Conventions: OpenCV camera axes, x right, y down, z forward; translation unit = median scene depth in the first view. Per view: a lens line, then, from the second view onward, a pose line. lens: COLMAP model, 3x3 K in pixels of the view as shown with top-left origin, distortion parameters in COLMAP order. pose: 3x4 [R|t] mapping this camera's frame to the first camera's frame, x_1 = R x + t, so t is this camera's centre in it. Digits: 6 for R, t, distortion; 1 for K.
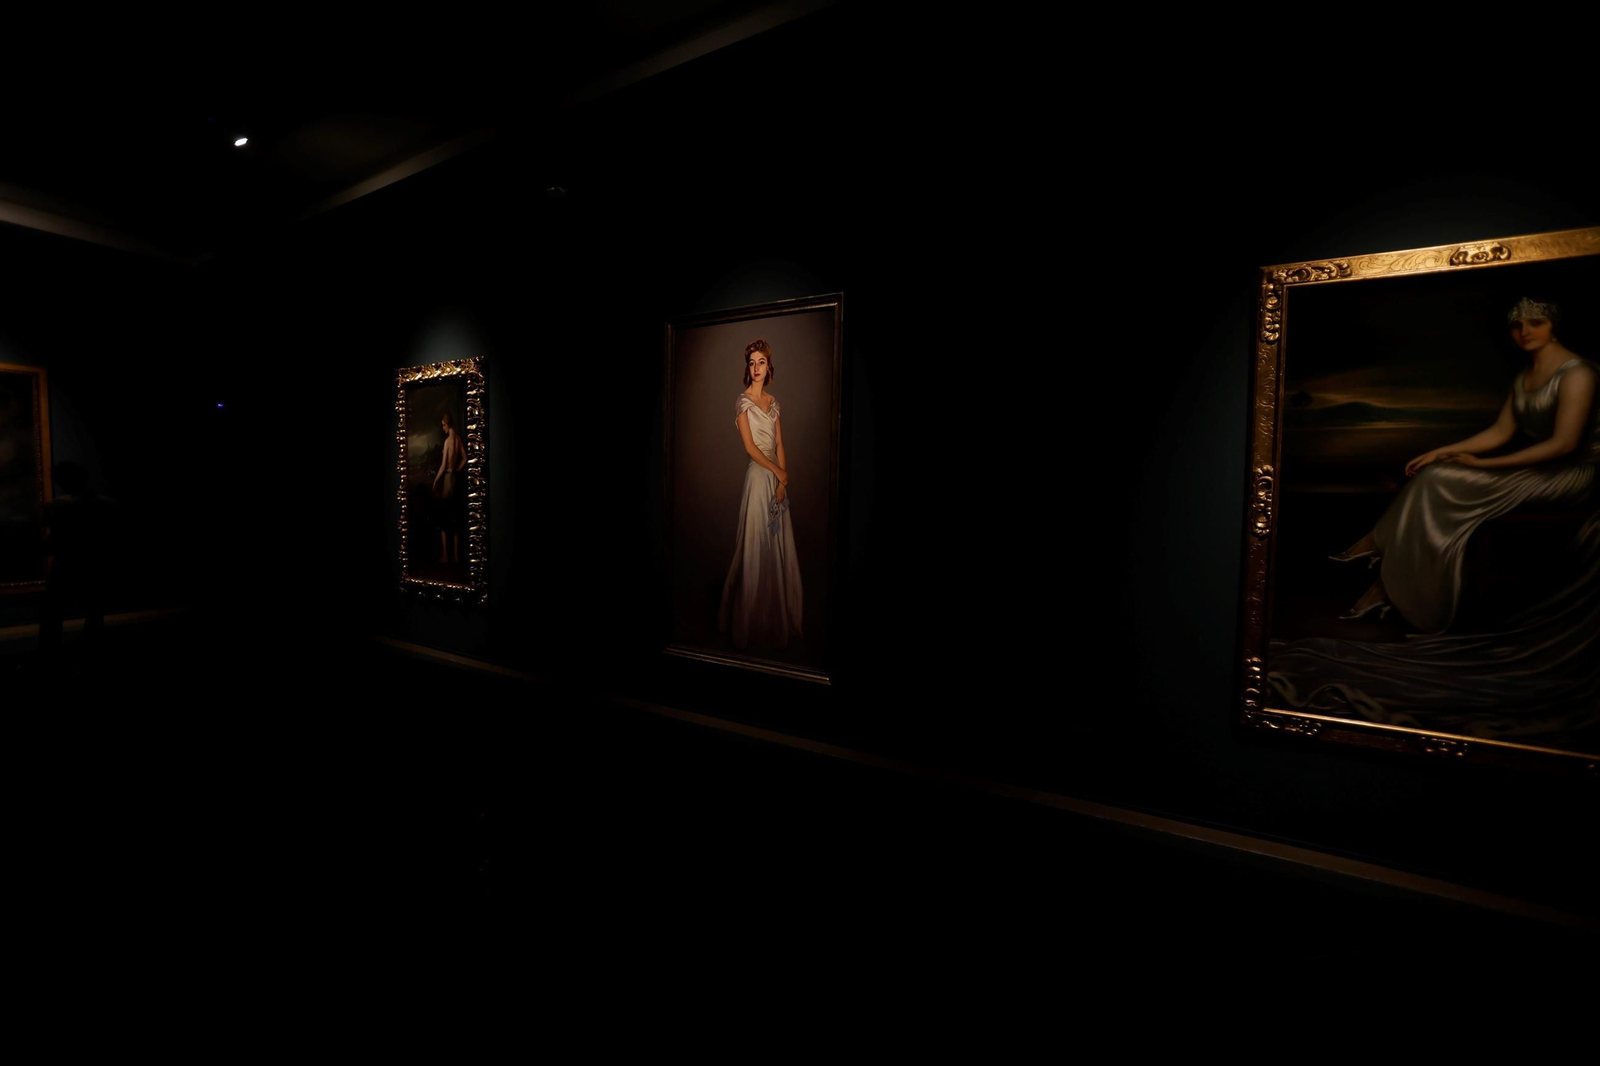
lens RADIAL K [[725.2, 0, 787.2], [0, 725.2, 541.5], [0, 0, 1]] dist [-0.058440, 0.019667]
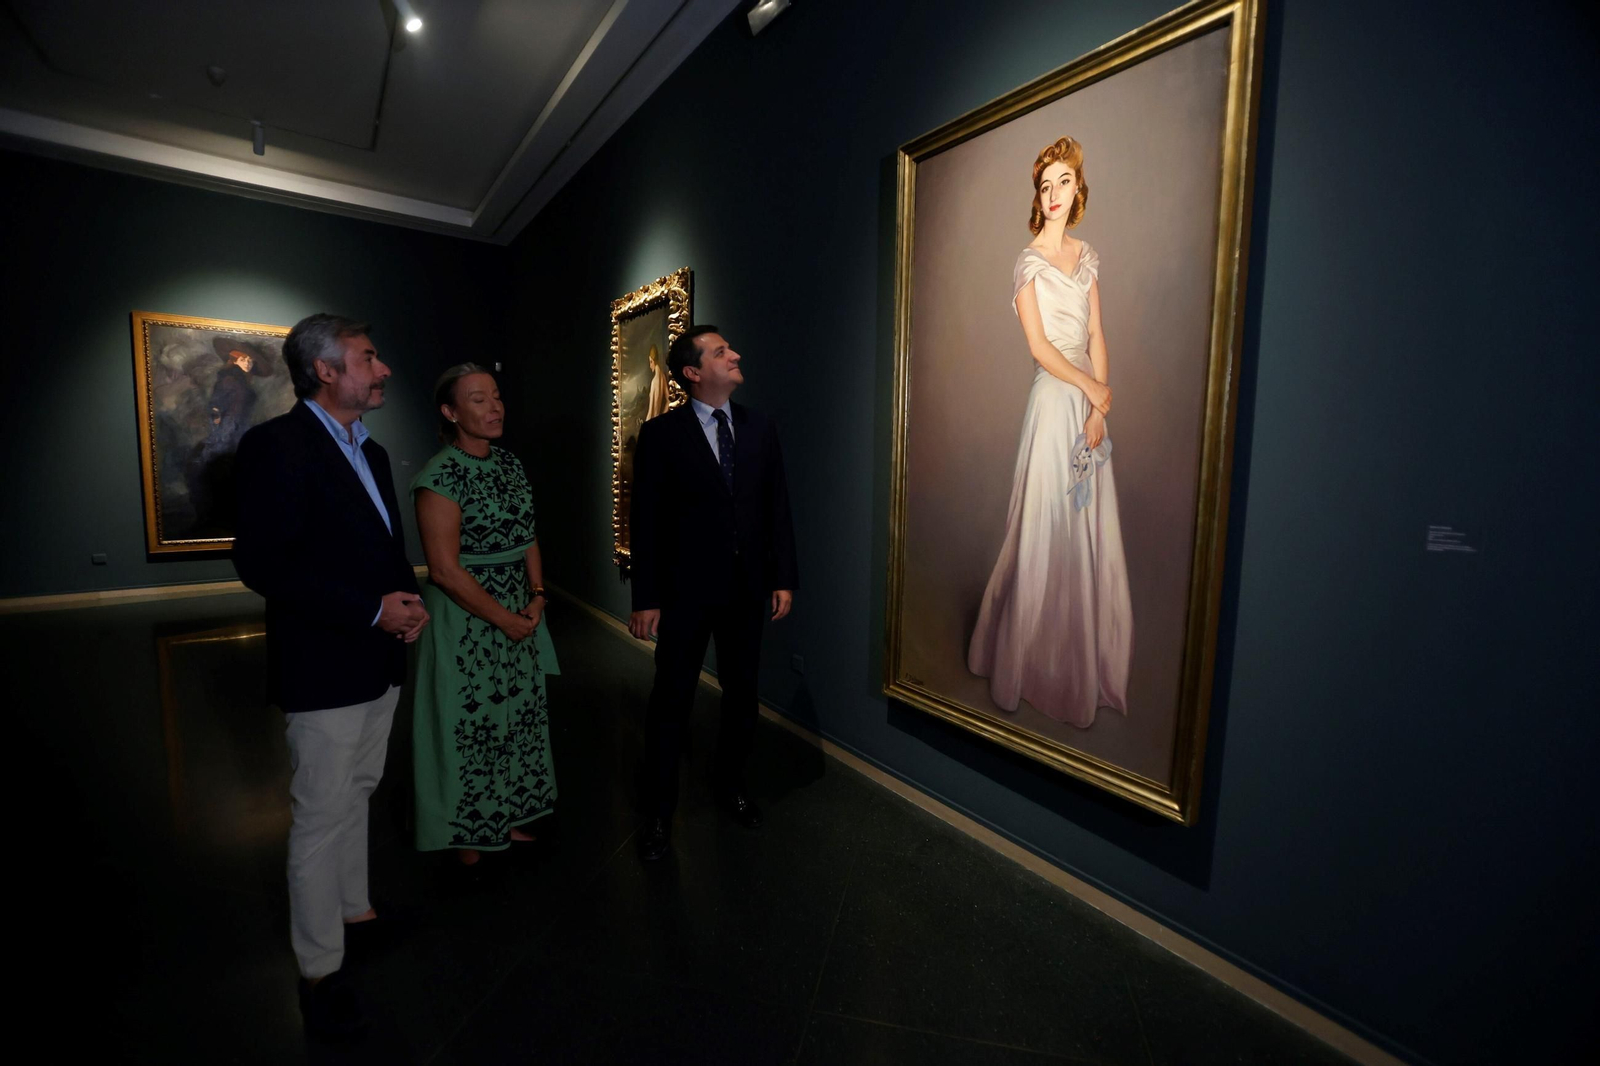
lens RADIAL K [[725.2, 0, 798.6], [0, 725.2, 534.8], [0, 0, 1]] dist [-0.058440, 0.019667]
pose [[0.919835, 0.042408, -0.390006, -0.000711], [-0.030554, 0.998865, 0.036554, -0.003811], [0.391113, -0.021707, 0.920087, 0.439274]]
